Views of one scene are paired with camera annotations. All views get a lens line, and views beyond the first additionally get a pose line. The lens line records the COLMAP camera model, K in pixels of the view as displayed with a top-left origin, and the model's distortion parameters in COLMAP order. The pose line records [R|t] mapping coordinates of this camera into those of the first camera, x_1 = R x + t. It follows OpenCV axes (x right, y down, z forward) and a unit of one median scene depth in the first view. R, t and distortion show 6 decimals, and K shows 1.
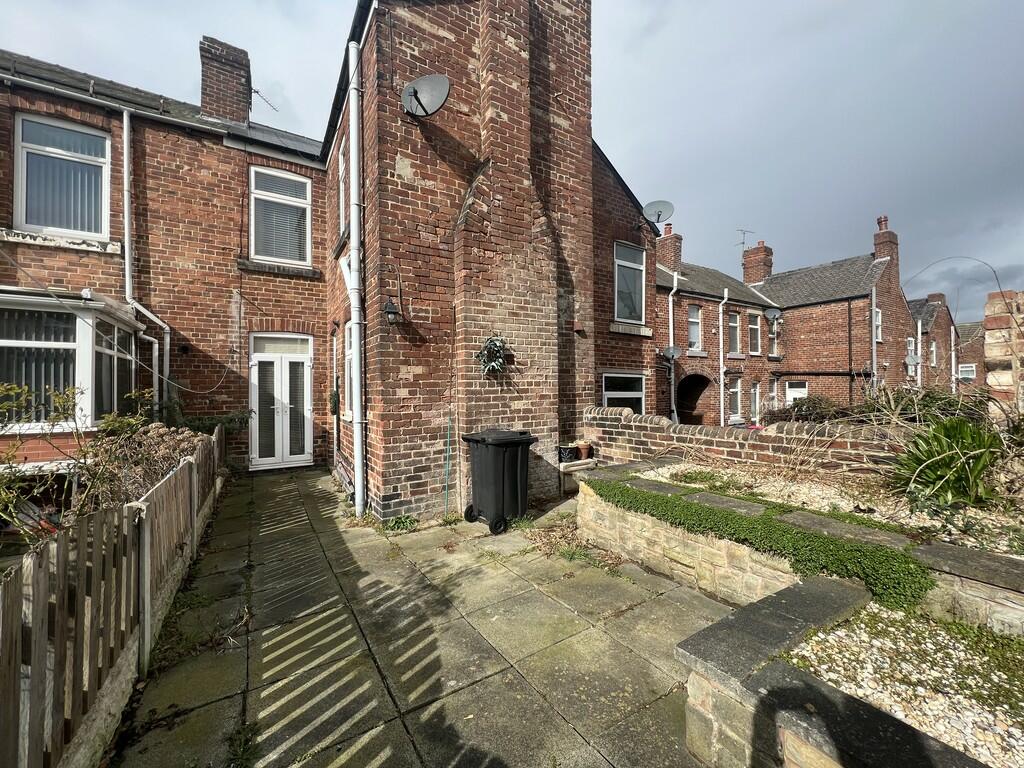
lens RADIAL K [[406.7, 0, 506.5], [0, 406.7, 382.9], [0, 0, 1]] dist [-0.002242, -0.000042]
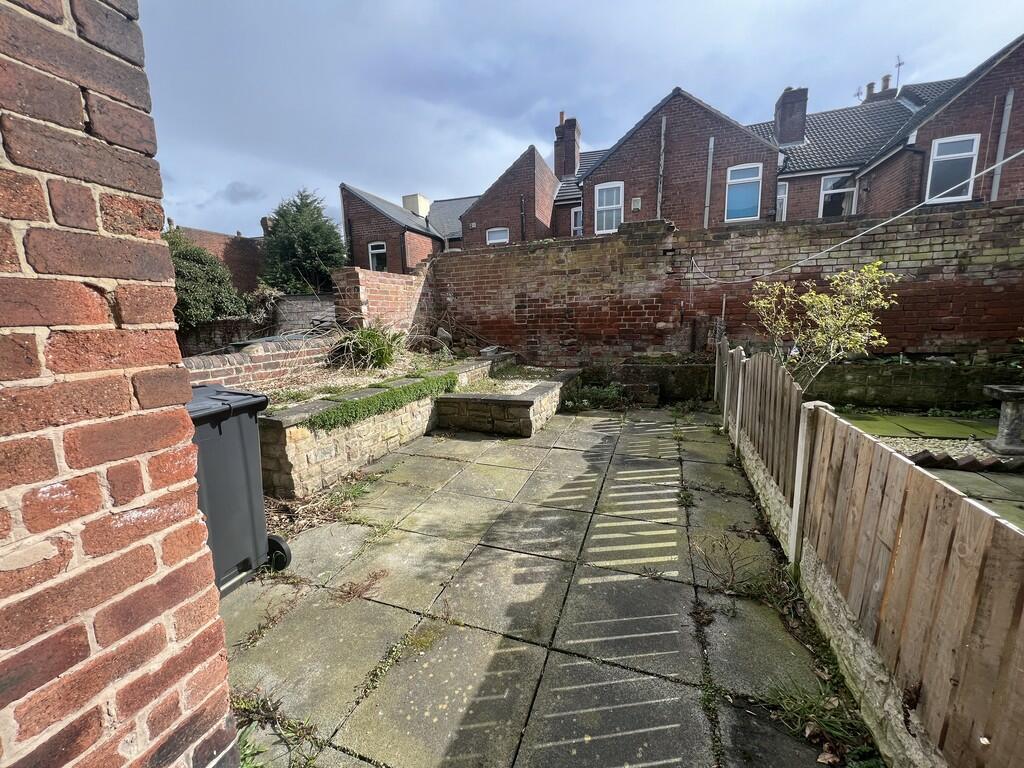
lens RADIAL K [[406.7, 0, 507.3], [0, 406.7, 387.0], [0, 0, 1]] dist [-0.002242, -0.000042]
pose [[-0.612863, -0.103754, 0.783348, -1.019681], [0.019558, 0.989047, 0.146300, 0.098973], [-0.789947, 0.104983, -0.604121, 1.775156]]
